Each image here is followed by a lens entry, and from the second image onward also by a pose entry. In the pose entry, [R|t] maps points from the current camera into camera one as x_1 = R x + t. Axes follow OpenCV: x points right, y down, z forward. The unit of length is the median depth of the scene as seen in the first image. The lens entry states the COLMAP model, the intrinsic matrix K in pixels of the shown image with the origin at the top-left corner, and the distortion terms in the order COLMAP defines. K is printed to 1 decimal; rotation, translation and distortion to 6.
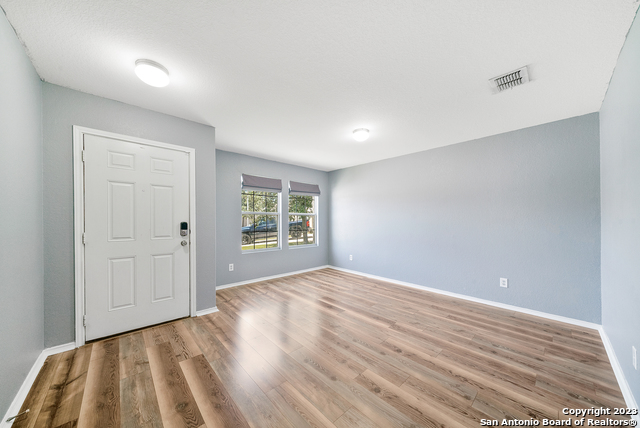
lens RADIAL K [[222.5, 0, 321.1], [0, 222.5, 219.4], [0, 0, 1]] dist [-0.003663, -0.000236]
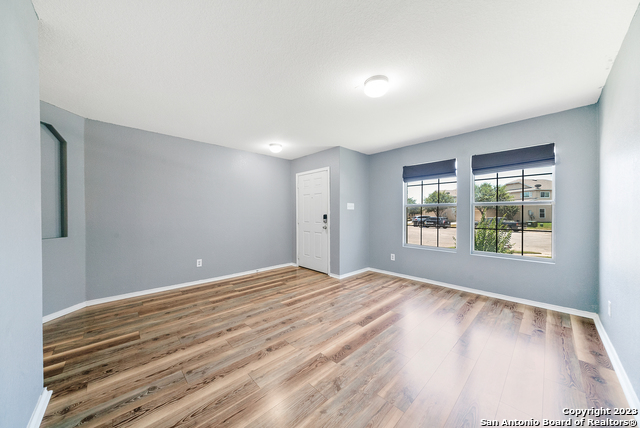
lens RADIAL K [[222.5, 0, 313.6], [0, 222.5, 216.7], [0, 0, 1]] dist [-0.003663, -0.000236]
pose [[-0.010693, 0.007984, -0.999911, 0.984302], [0.000356, 0.999968, 0.007981, 0.015668], [0.999943, -0.000271, -0.010695, 0.918156]]
